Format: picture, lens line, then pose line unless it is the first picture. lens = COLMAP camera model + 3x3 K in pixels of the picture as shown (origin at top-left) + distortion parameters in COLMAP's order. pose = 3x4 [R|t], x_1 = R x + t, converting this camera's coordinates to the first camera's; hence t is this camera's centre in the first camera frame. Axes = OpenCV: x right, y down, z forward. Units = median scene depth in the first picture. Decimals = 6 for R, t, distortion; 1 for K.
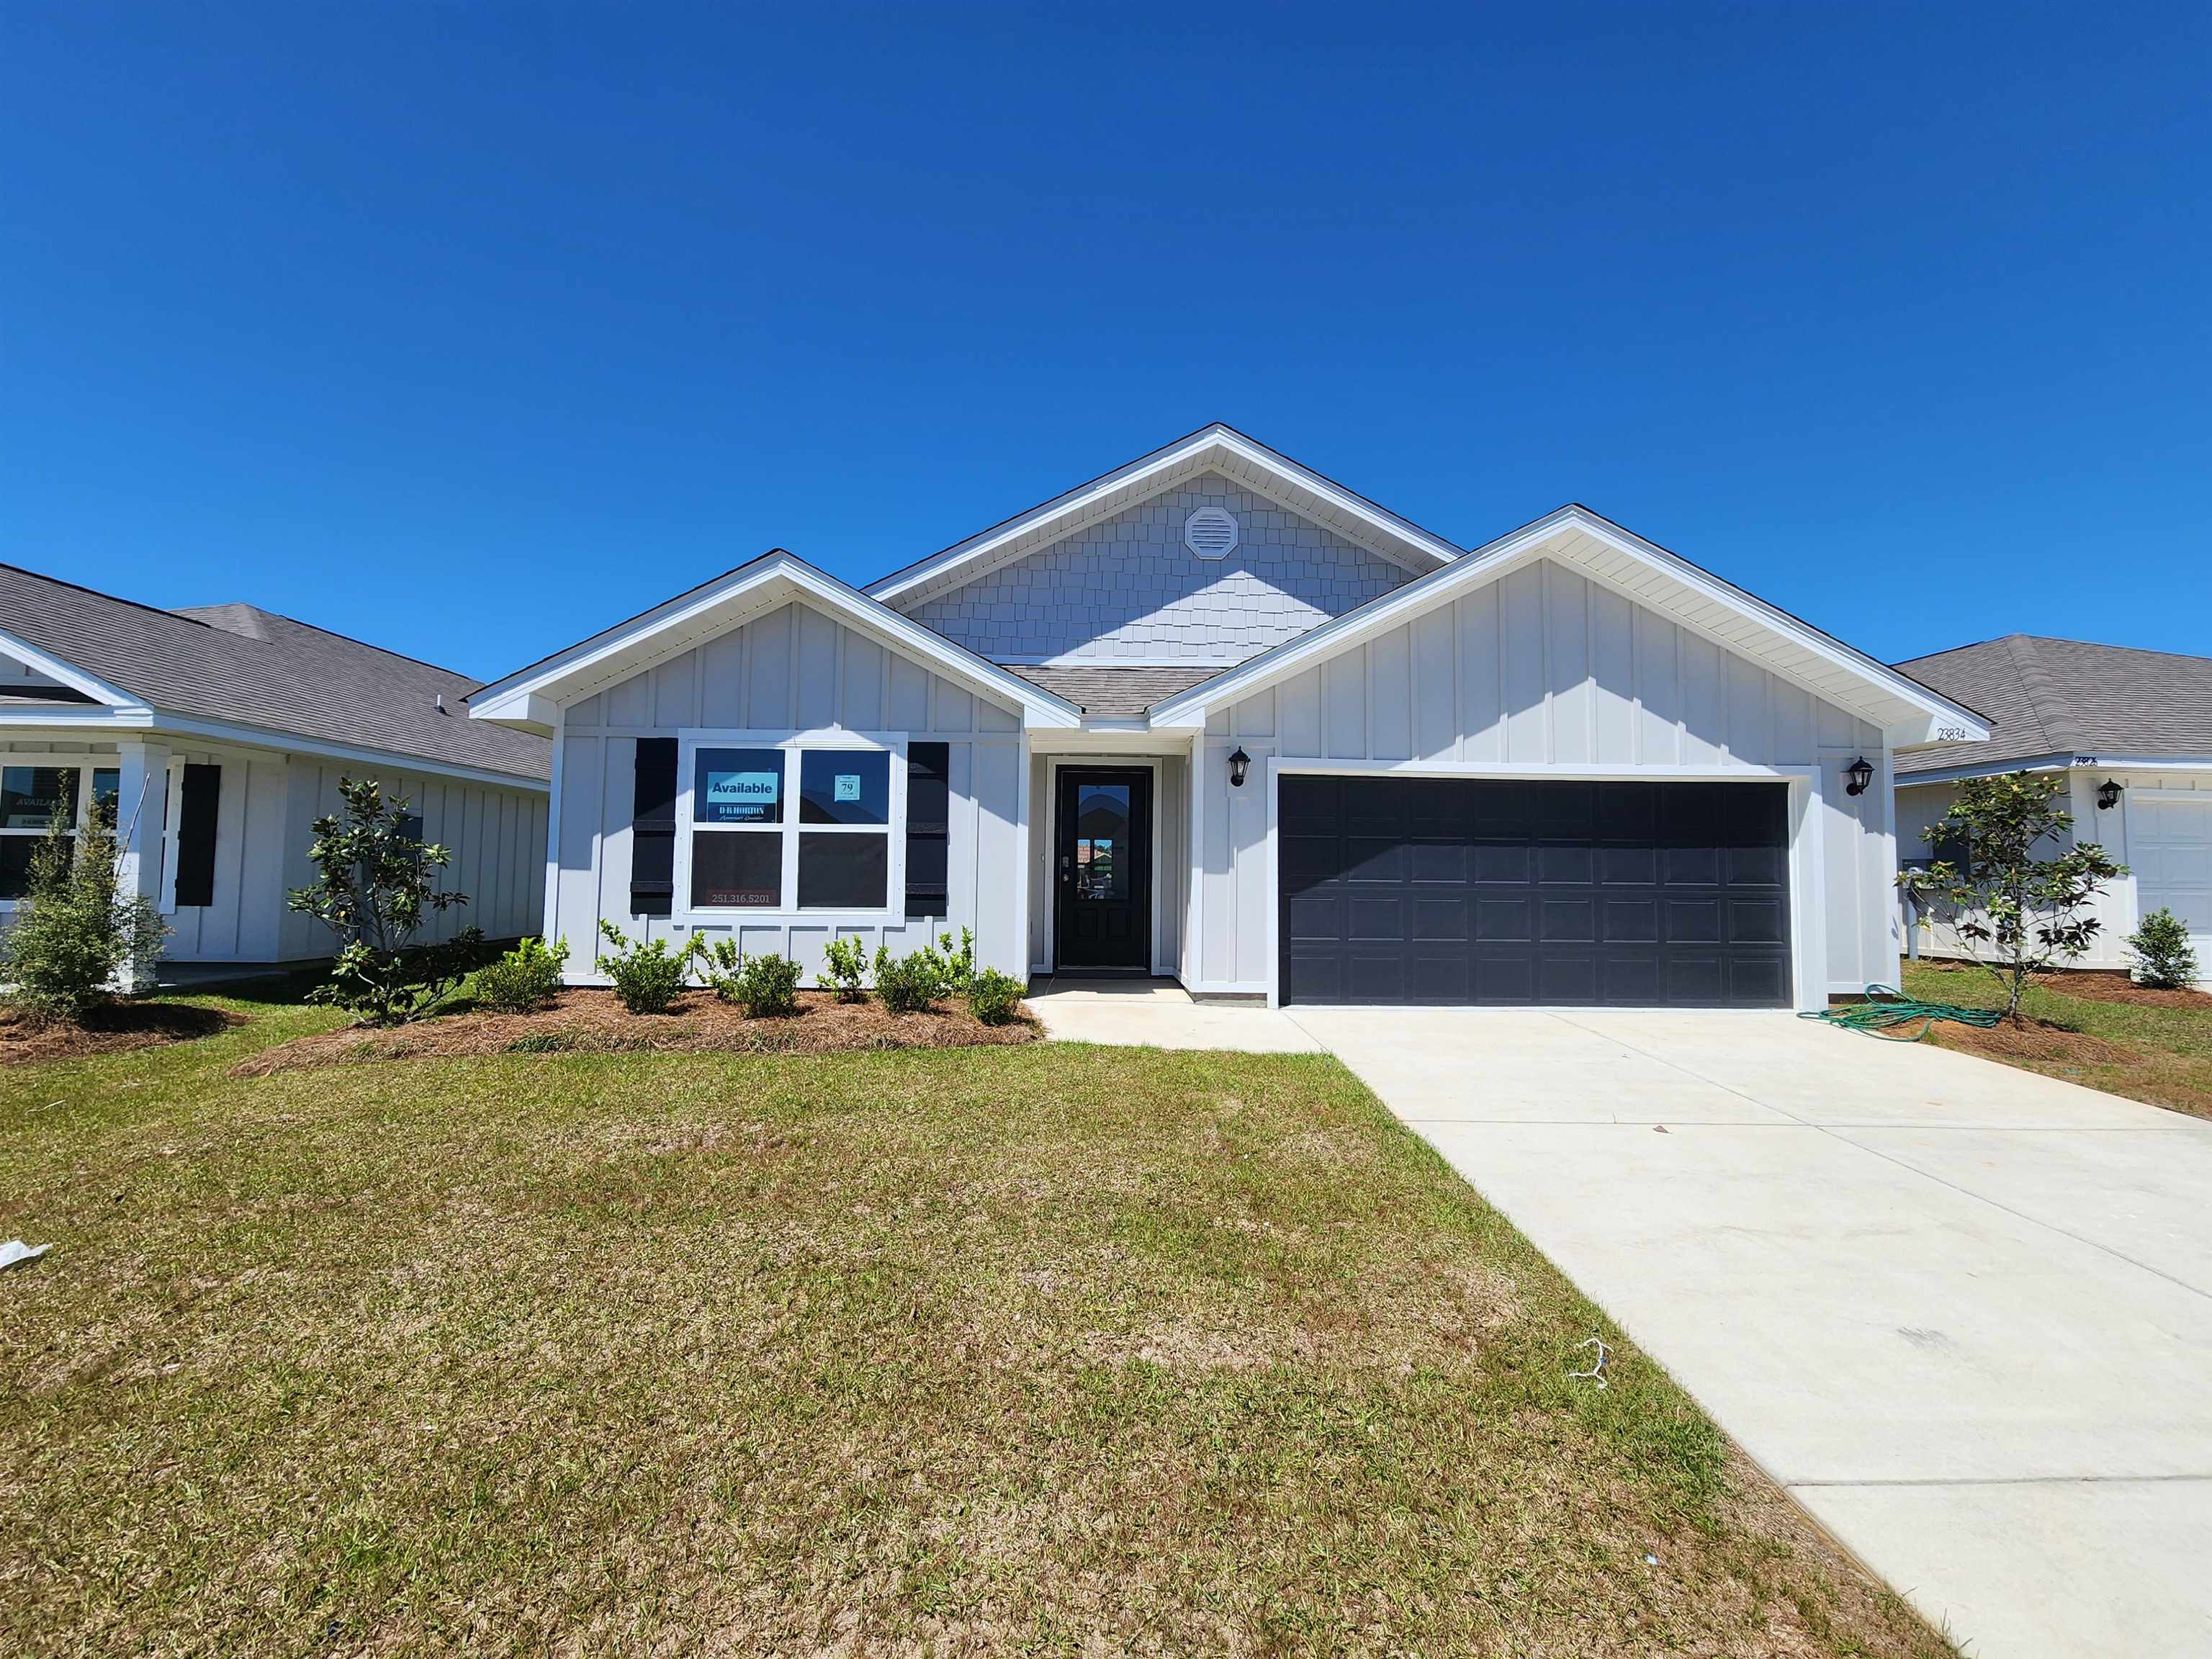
lens RADIAL K [[902.4, 0, 1095.2], [0, 902.4, 831.8], [0, 0, 1]] dist [0.000798, -0.000466]
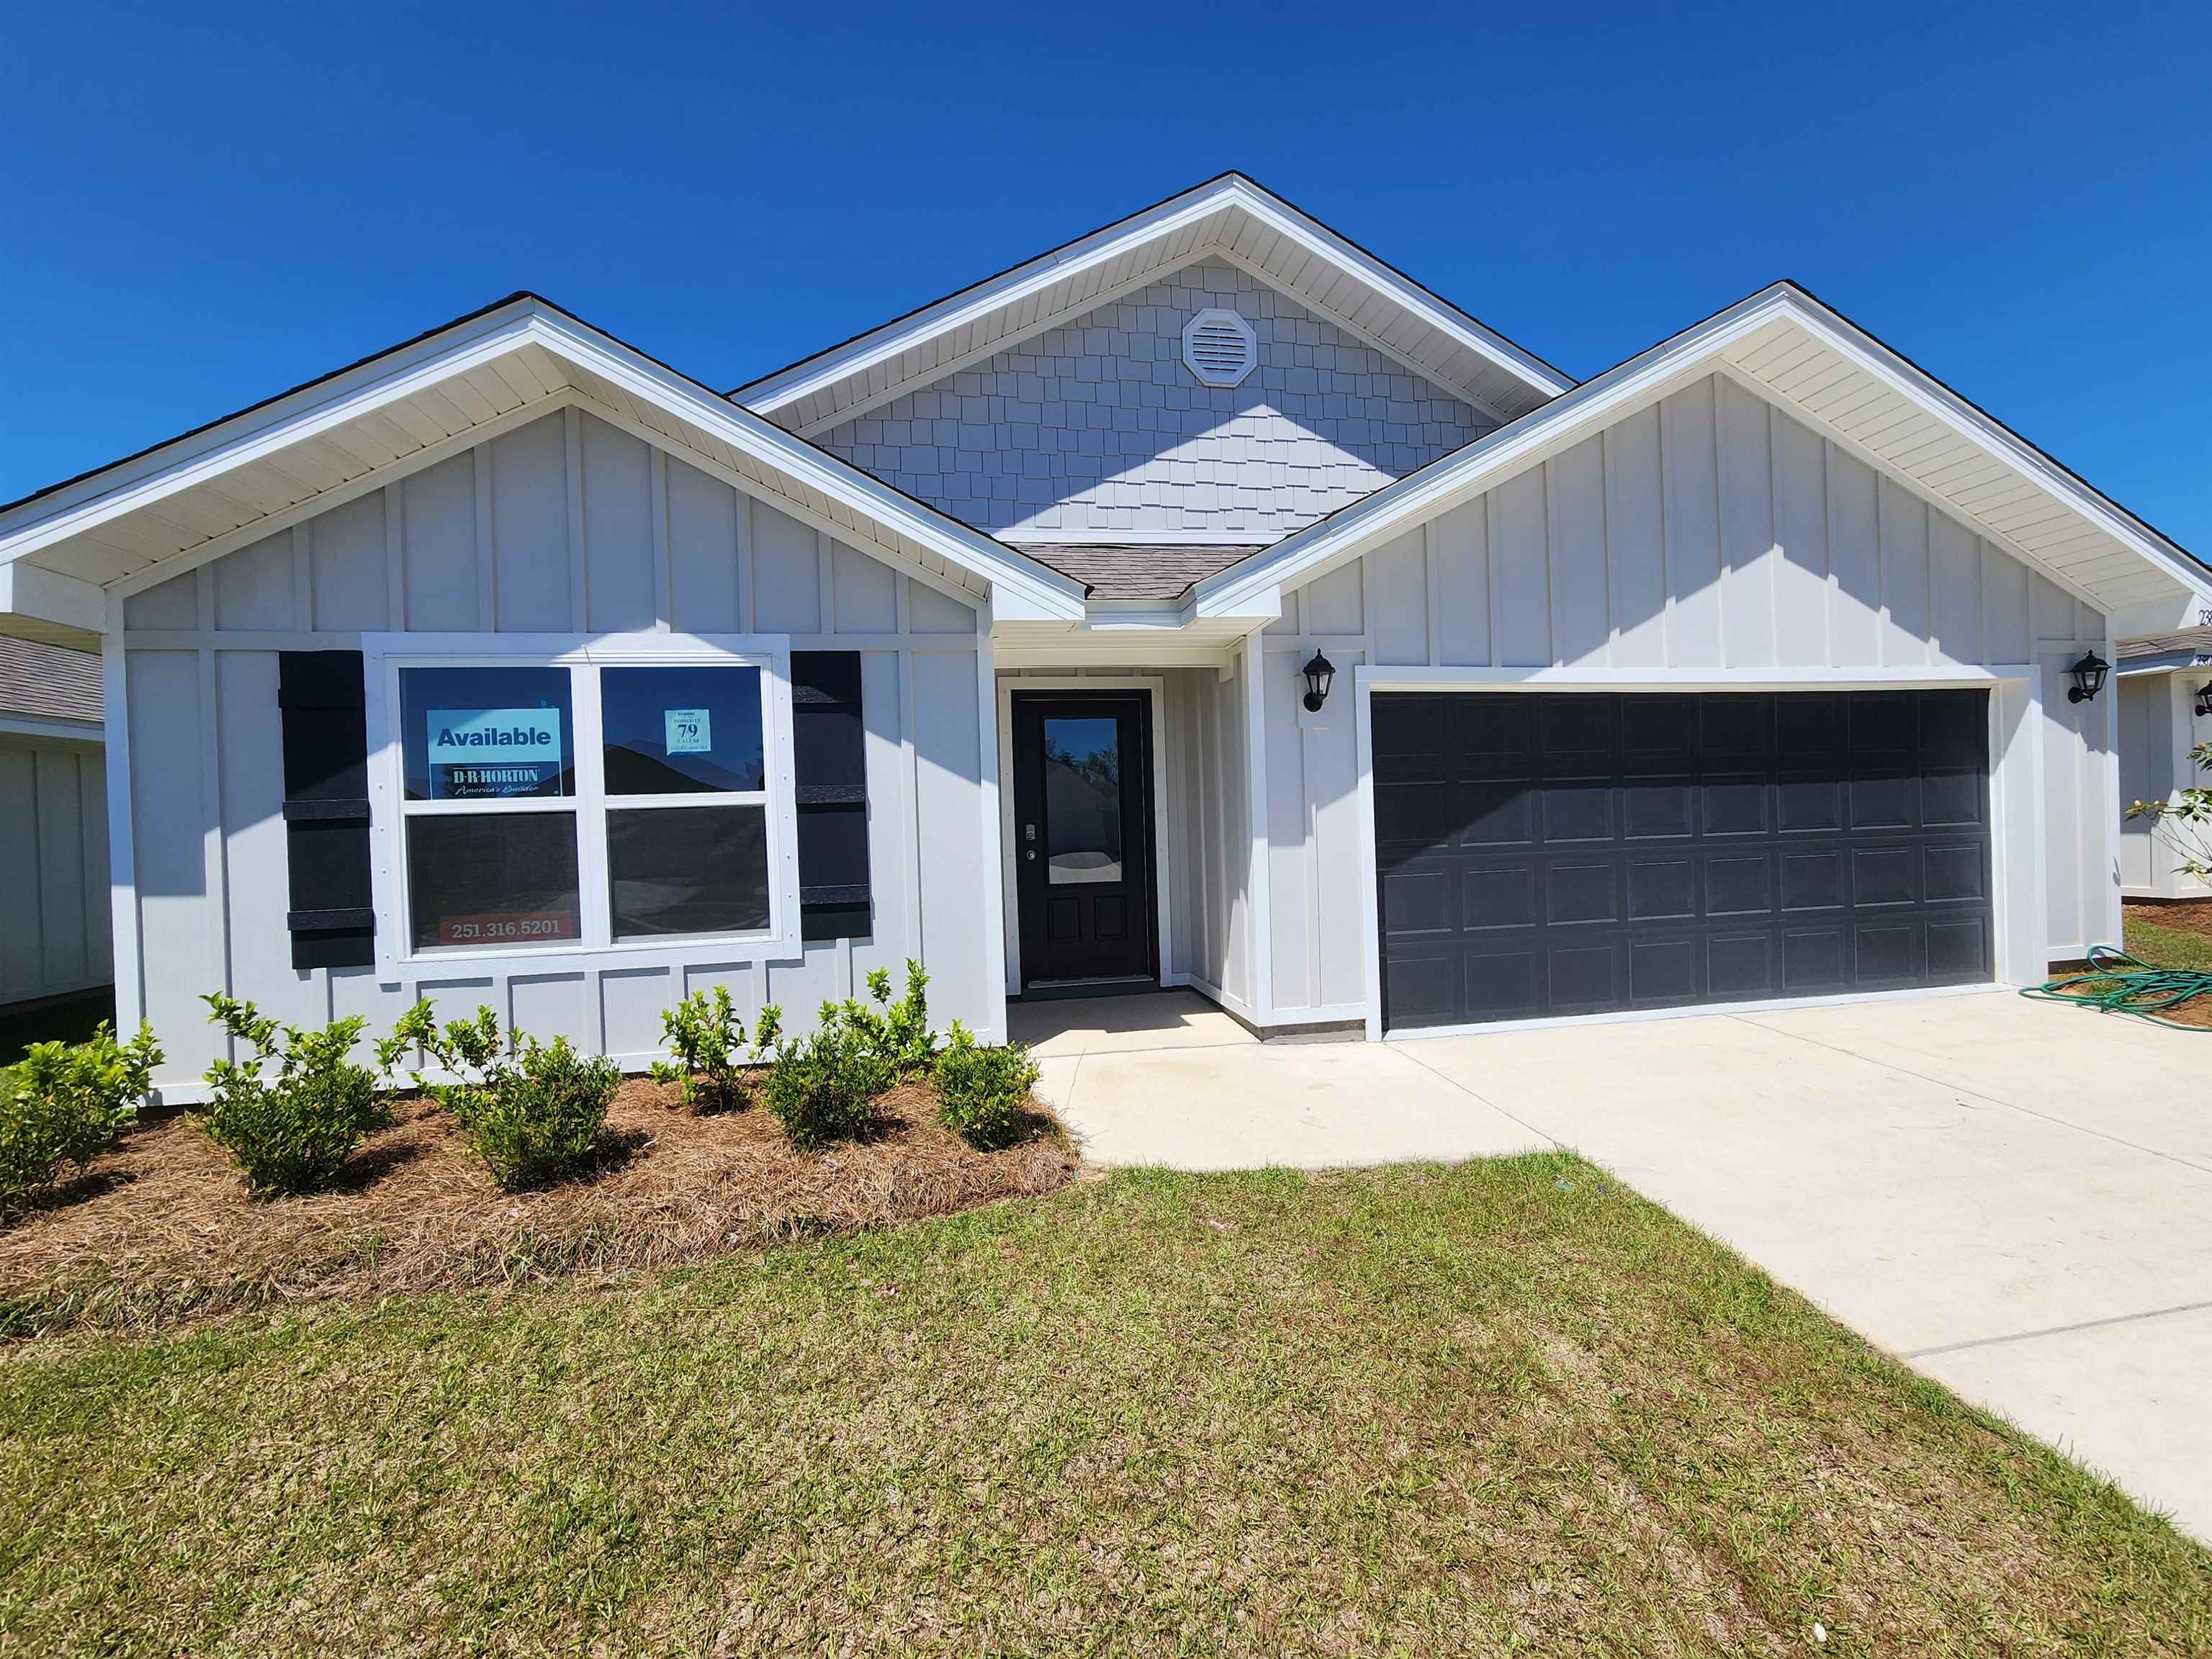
lens RADIAL K [[902.4, 0, 1095.6], [0, 902.4, 828.6], [0, 0, 1]] dist [0.000798, -0.000466]
pose [[0.988152, -0.045269, 0.146651, -0.100140], [0.036399, 0.997374, 0.062620, -0.012376], [-0.149101, -0.056540, 0.987204, 0.372044]]
